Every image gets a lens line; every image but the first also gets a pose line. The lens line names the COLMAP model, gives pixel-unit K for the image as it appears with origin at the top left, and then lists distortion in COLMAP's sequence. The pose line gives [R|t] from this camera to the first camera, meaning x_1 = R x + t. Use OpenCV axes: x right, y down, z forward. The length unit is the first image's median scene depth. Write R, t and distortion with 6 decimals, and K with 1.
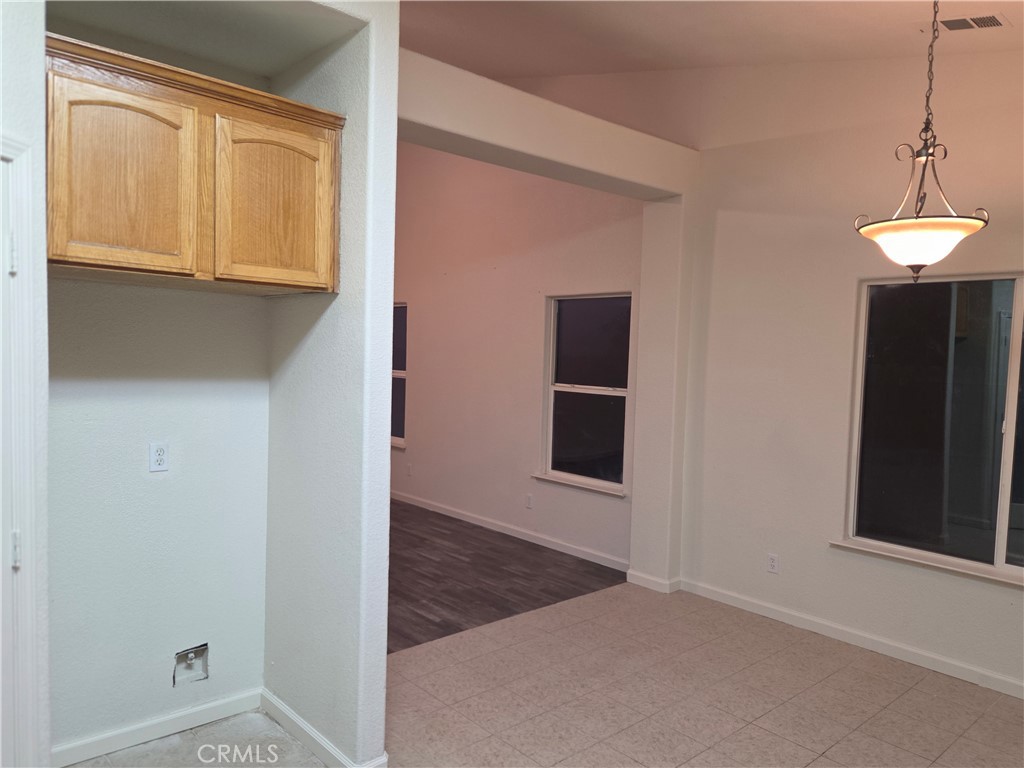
lens RADIAL K [[725.6, 0, 514.1], [0, 725.6, 384.2], [0, 0, 1]] dist [0.001242, -0.000822]
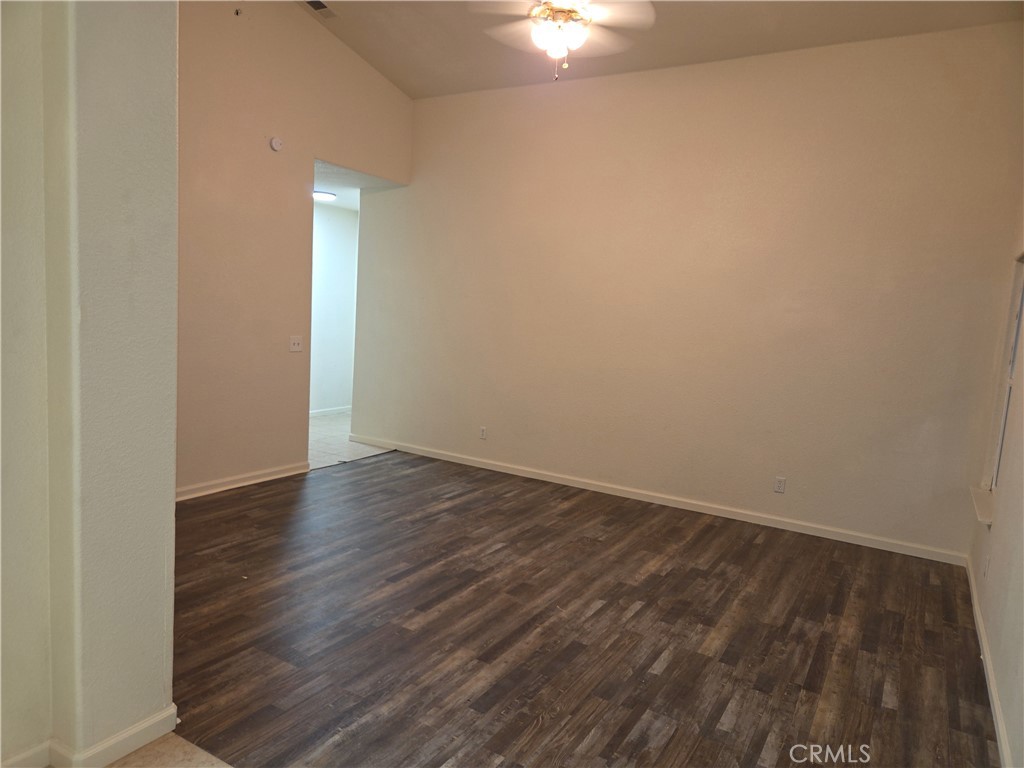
lens RADIAL K [[675.6, 0, 516.4], [0, 675.6, 385.9], [0, 0, 1]] dist [0.022125, -0.011330]
pose [[0.299576, 0.092078, -0.949619, 0.285529], [-0.100881, 0.992809, 0.064441, -0.015052], [0.948724, 0.076493, 0.306711, 0.690430]]
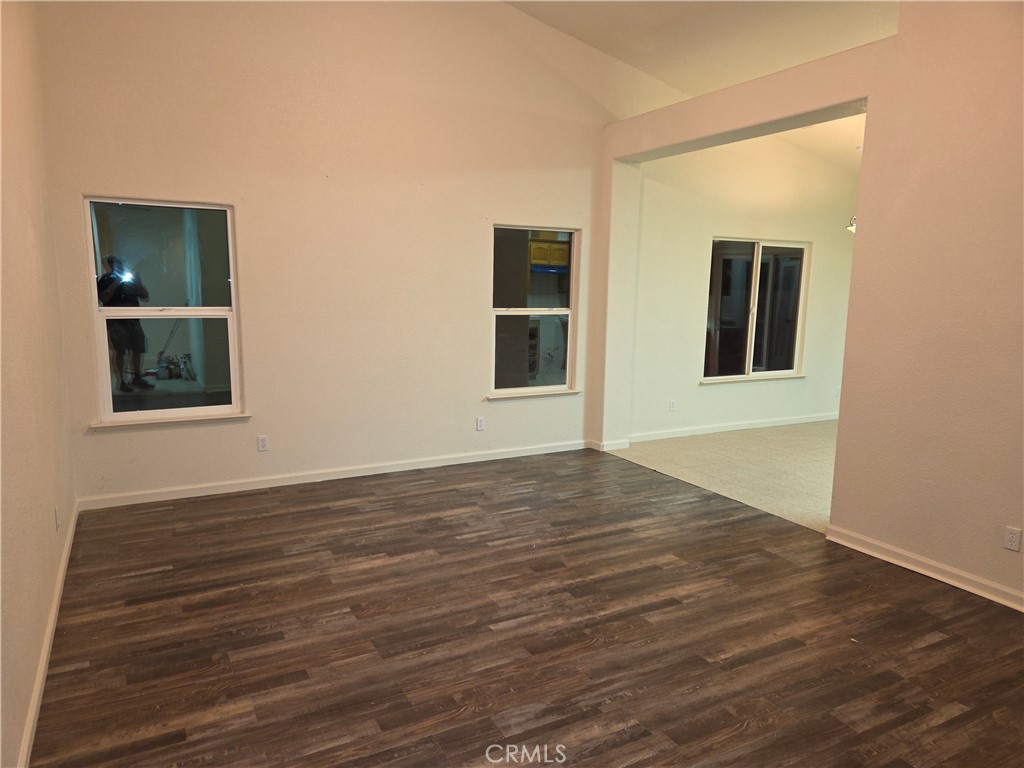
lens RADIAL K [[675.6, 0, 513.7], [0, 675.6, 385.7], [0, 0, 1]] dist [0.022125, -0.011330]
pose [[0.243463, -0.173545, 0.954258, -0.978197], [0.041022, 0.984824, 0.168638, -0.060545], [-0.969042, -0.001912, 0.246887, 0.787123]]
